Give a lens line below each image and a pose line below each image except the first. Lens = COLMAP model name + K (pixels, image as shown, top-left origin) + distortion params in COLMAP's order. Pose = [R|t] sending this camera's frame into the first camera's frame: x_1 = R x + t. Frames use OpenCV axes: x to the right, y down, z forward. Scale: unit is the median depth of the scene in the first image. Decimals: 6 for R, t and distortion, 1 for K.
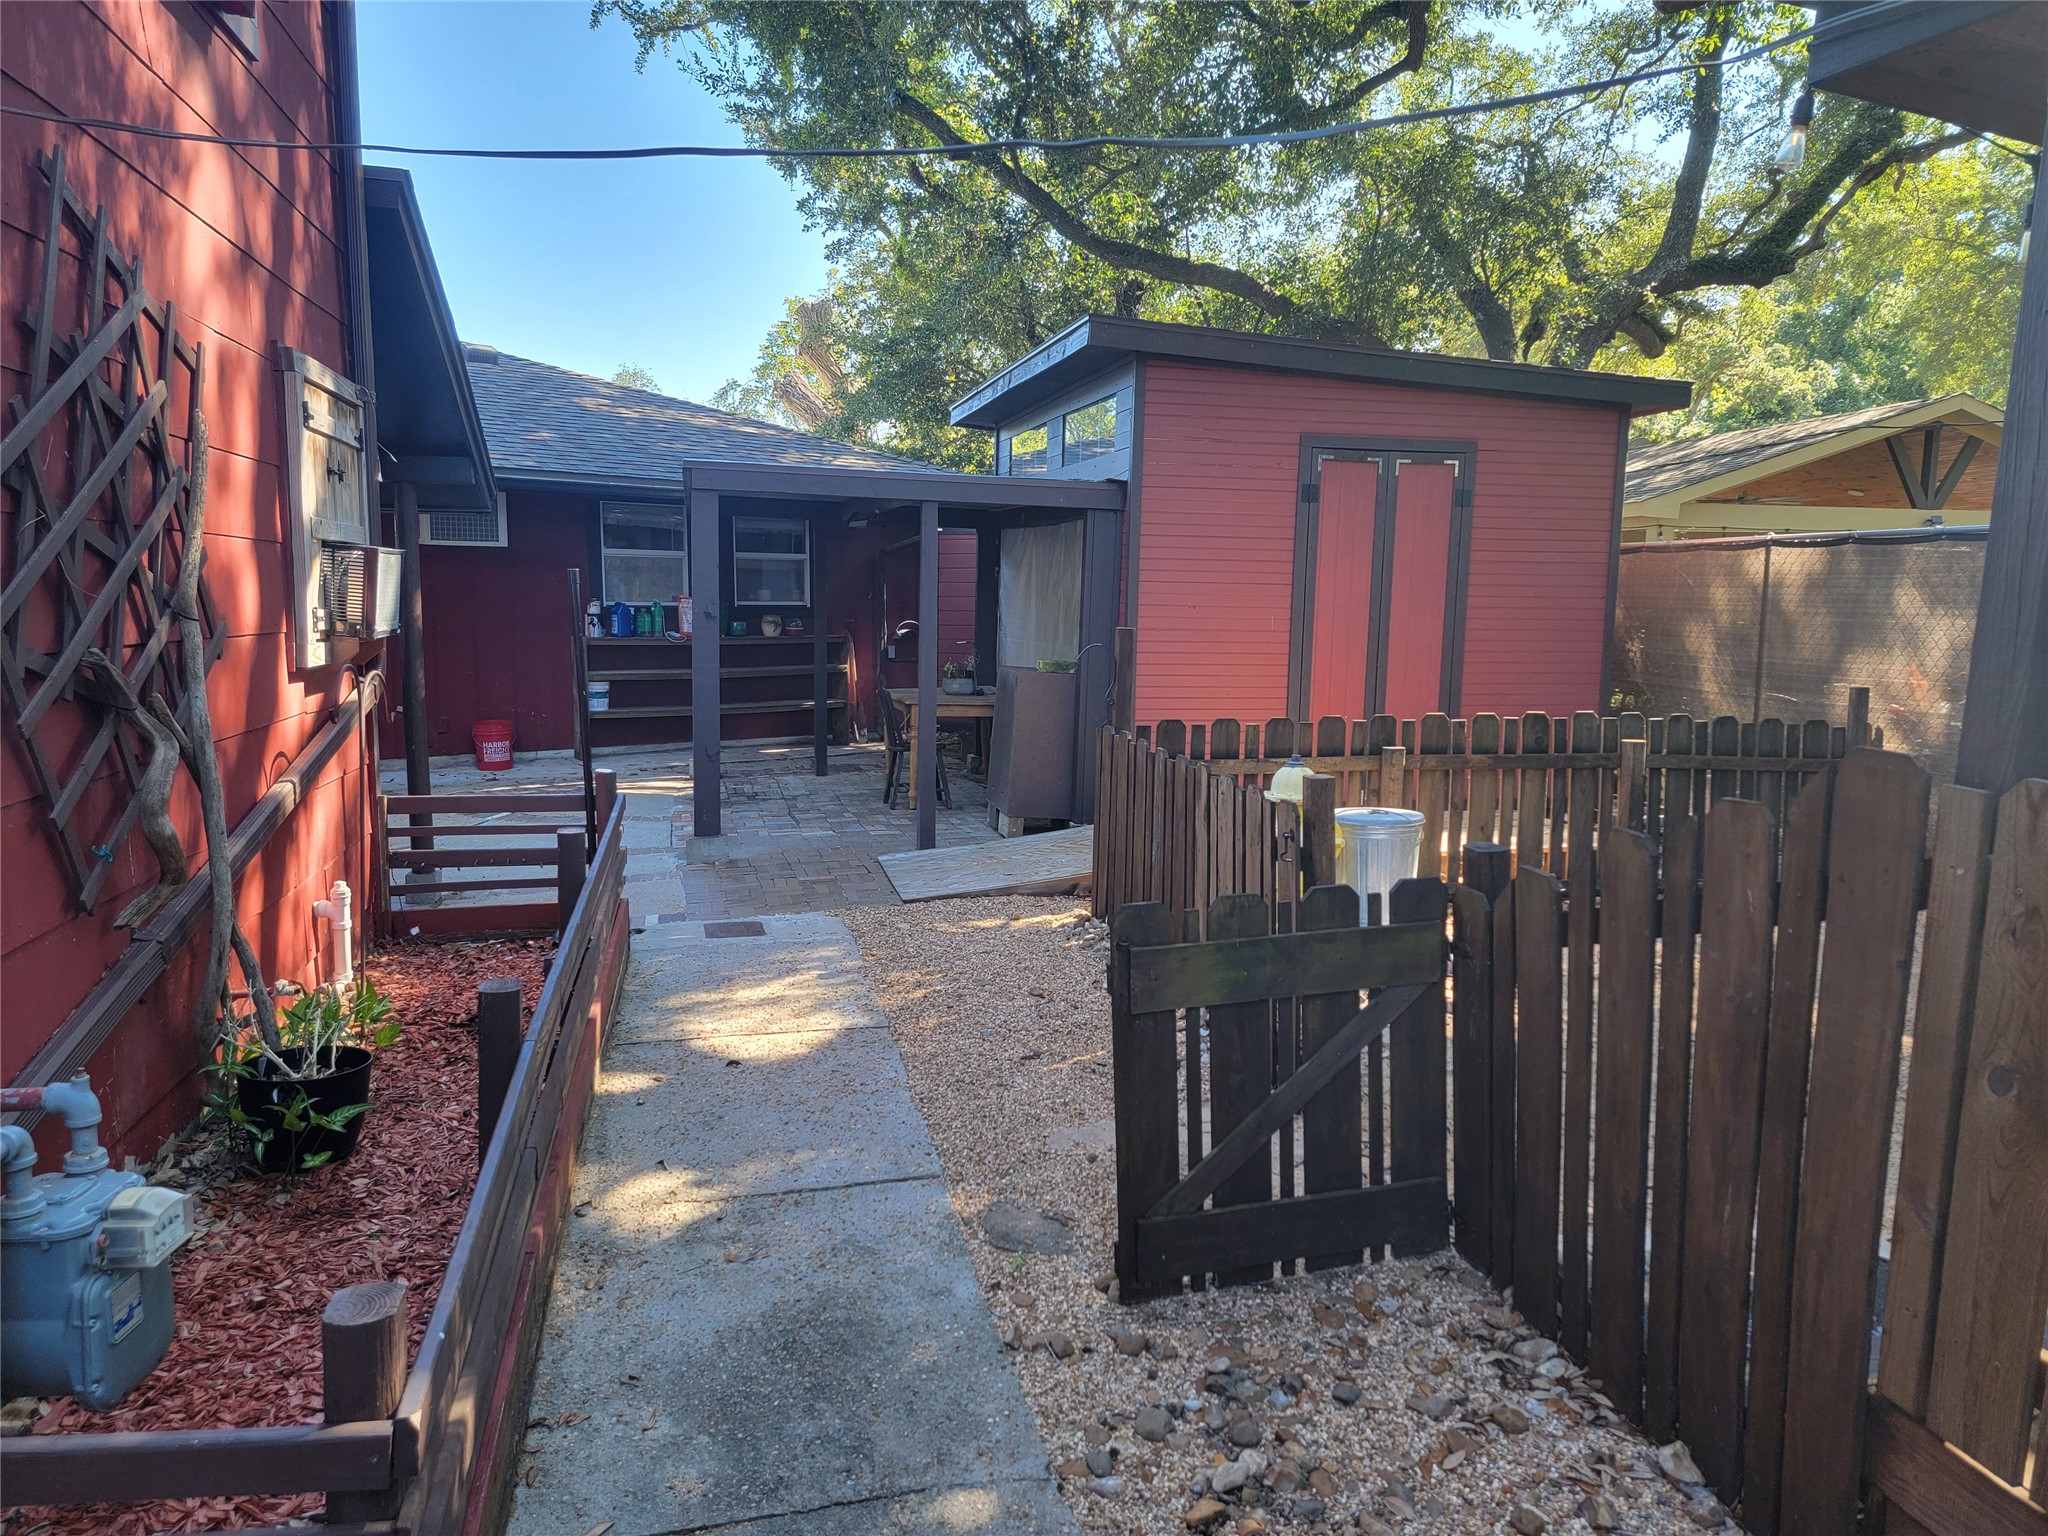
lens RADIAL K [[1413.2, 0, 1050.5], [0, 1413.2, 769.6], [0, 0, 1]] dist [0.094028, -0.085819]
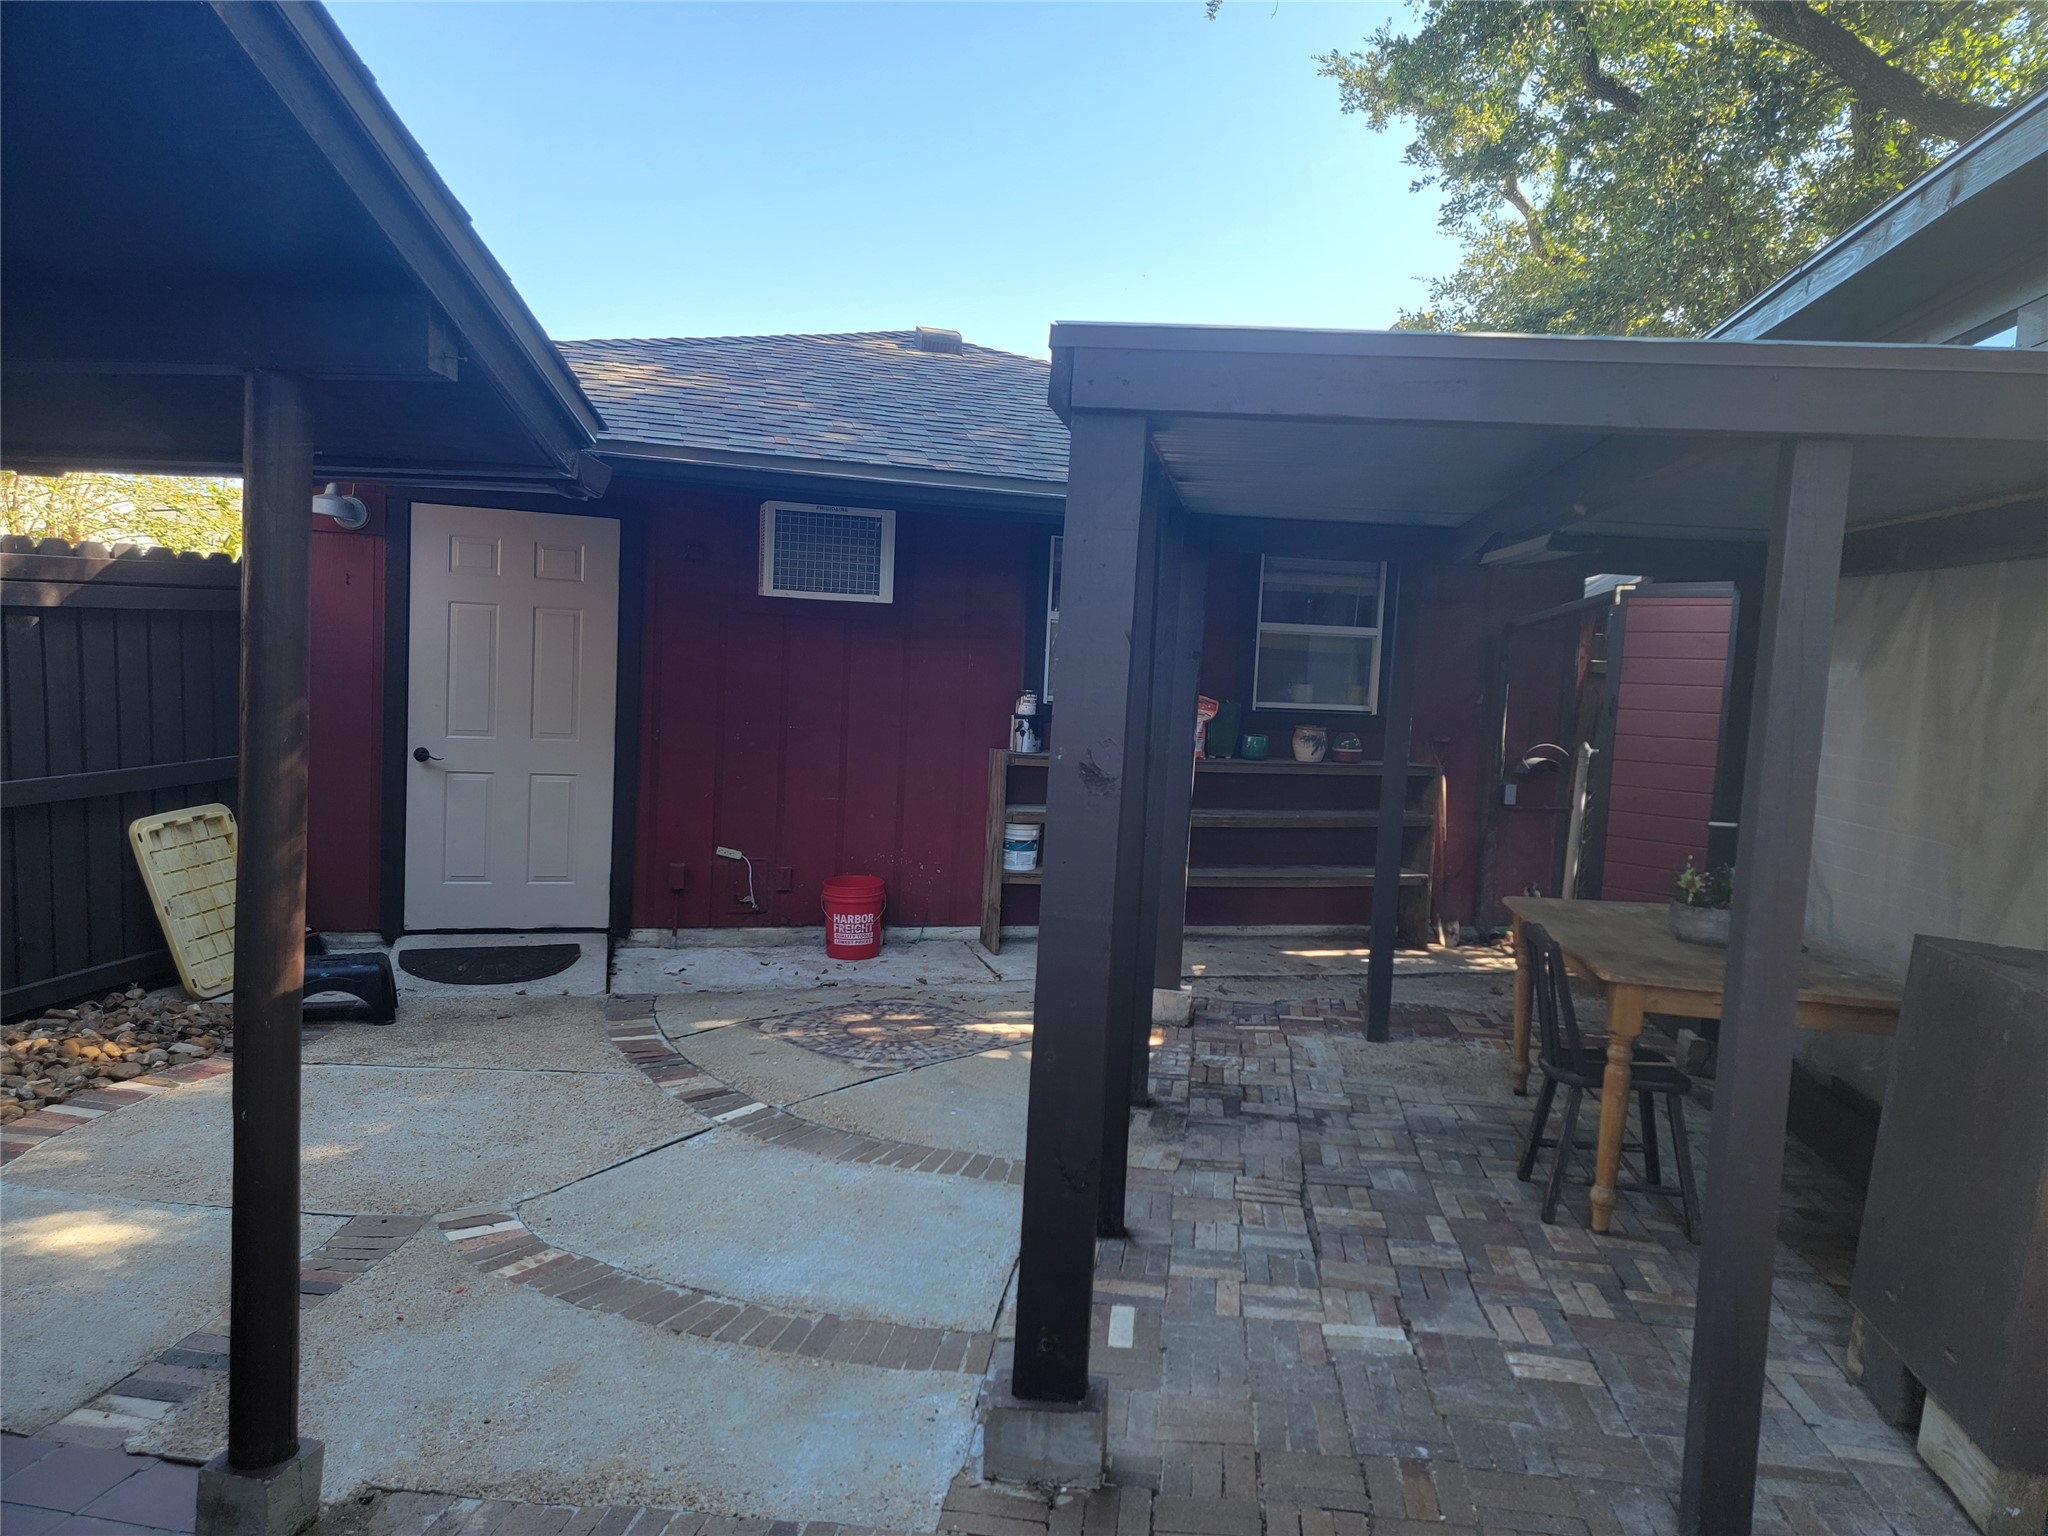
lens RADIAL K [[1413.2, 0, 1050.5], [0, 1413.2, 769.6], [0, 0, 1]] dist [0.094028, -0.085819]
pose [[0.925145, 0.064734, -0.374054, -0.078682], [-0.086268, 0.995424, -0.041096, -0.061073], [0.369682, 0.070289, 0.926496, 0.436855]]
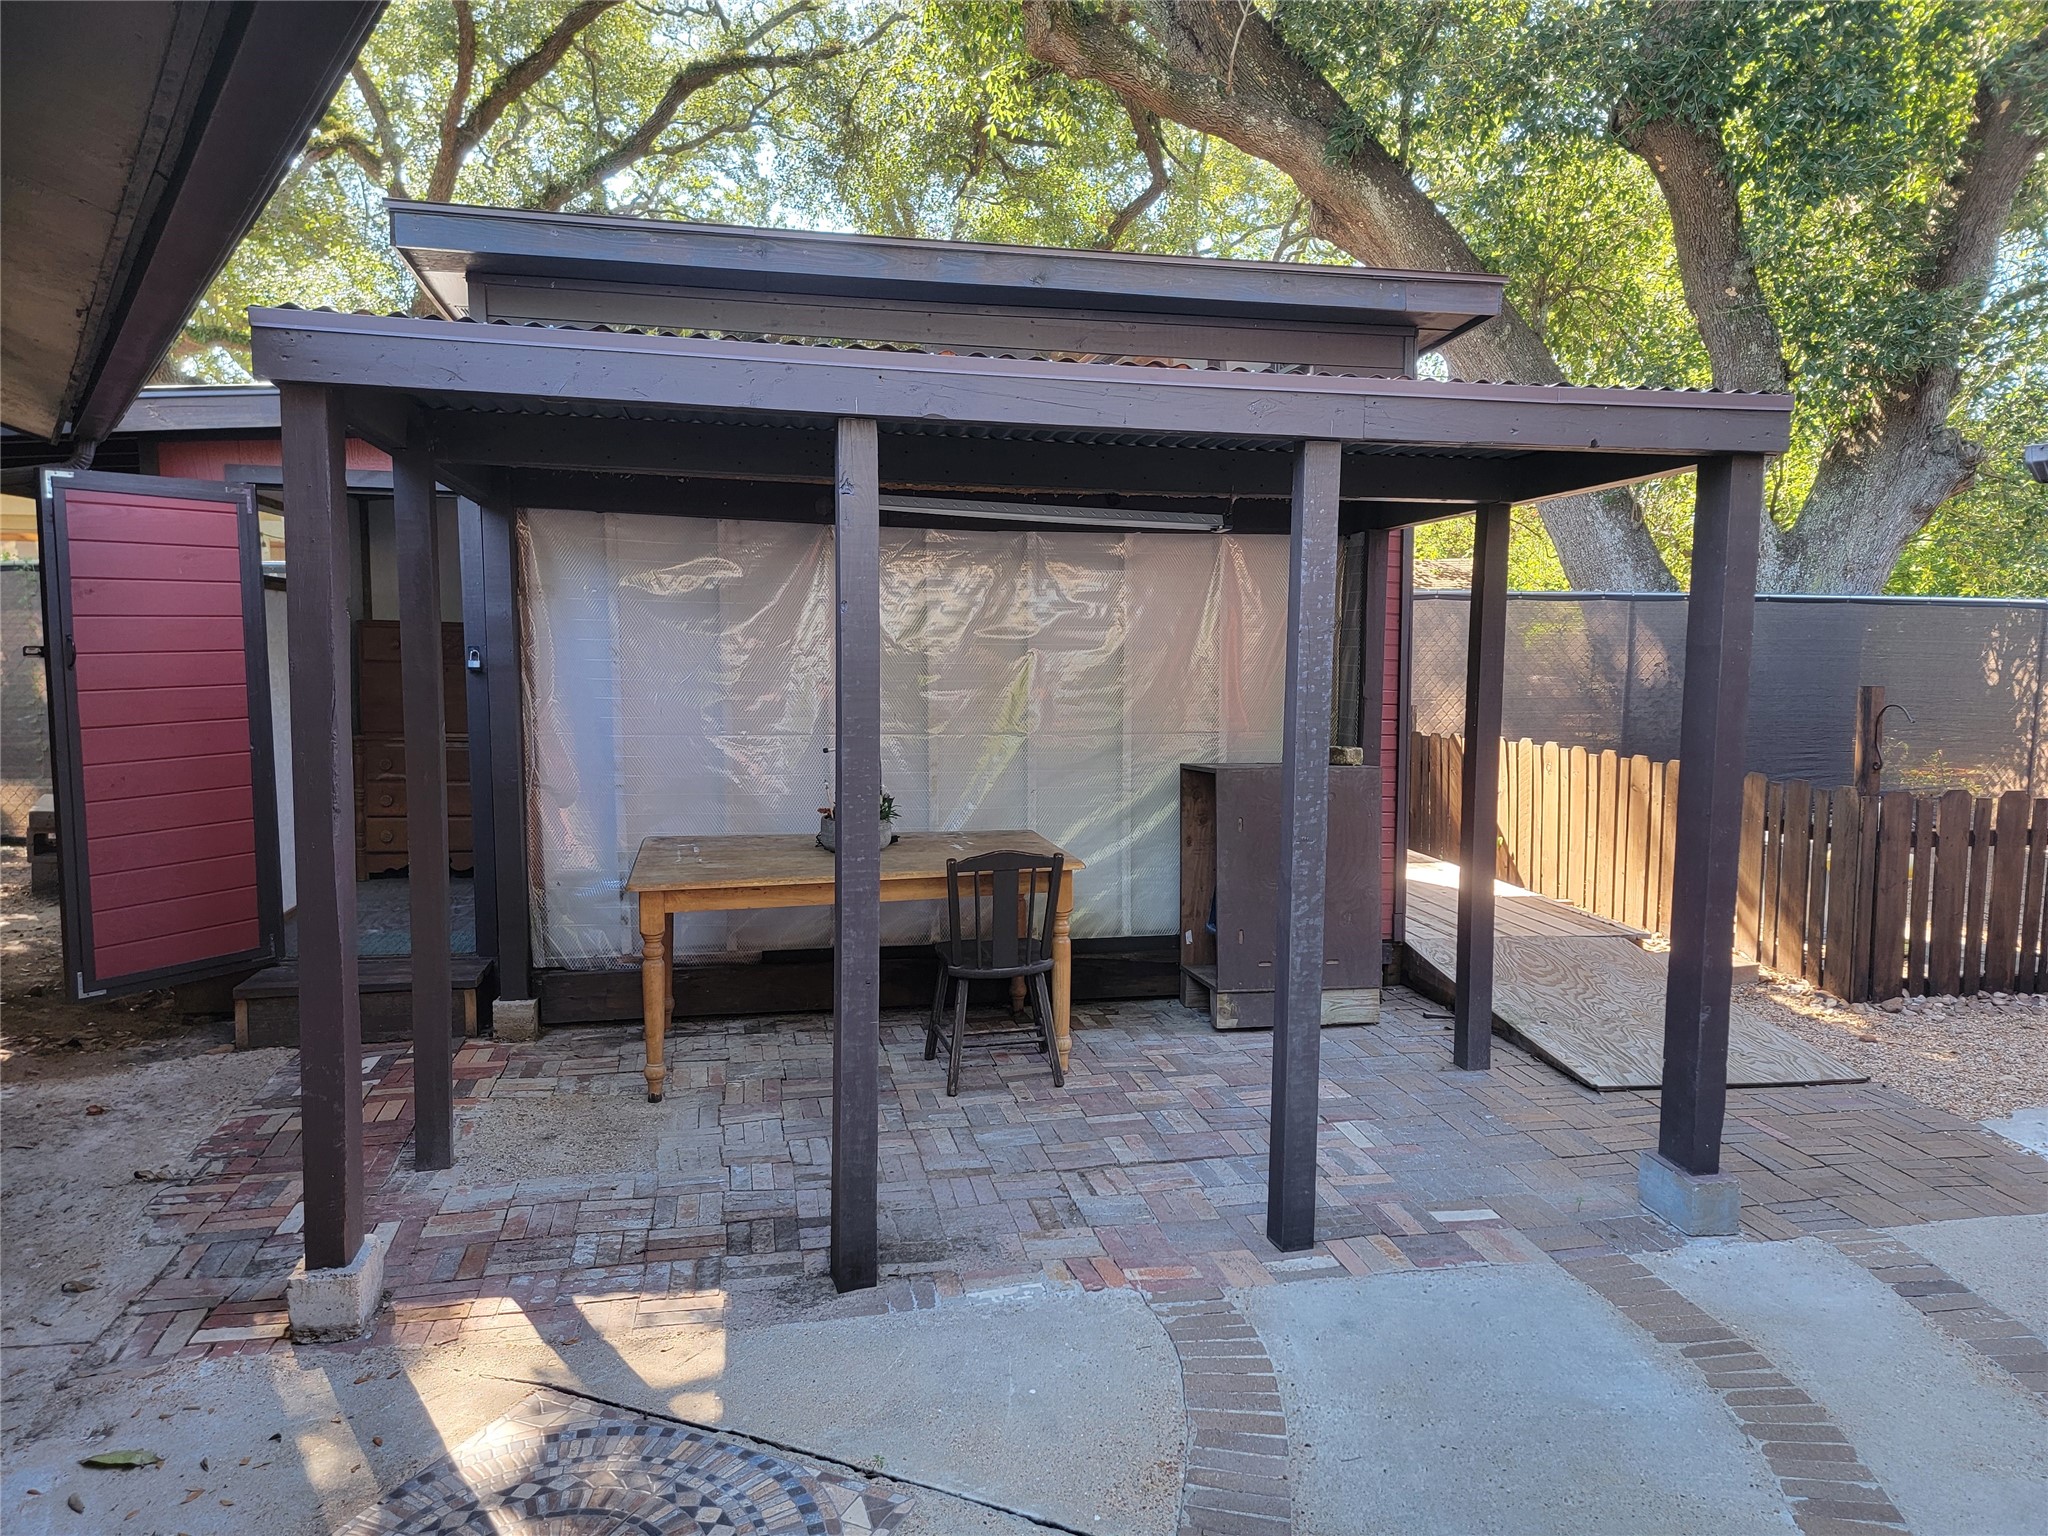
lens RADIAL K [[1413.2, 0, 1050.5], [0, 1413.2, 769.6], [0, 0, 1]] dist [0.094028, -0.085819]
pose [[0.043830, -0.113900, 0.992525, -0.484807], [0.118035, 0.987112, 0.108066, -0.110602], [-0.992042, 0.112416, 0.056709, 0.781003]]
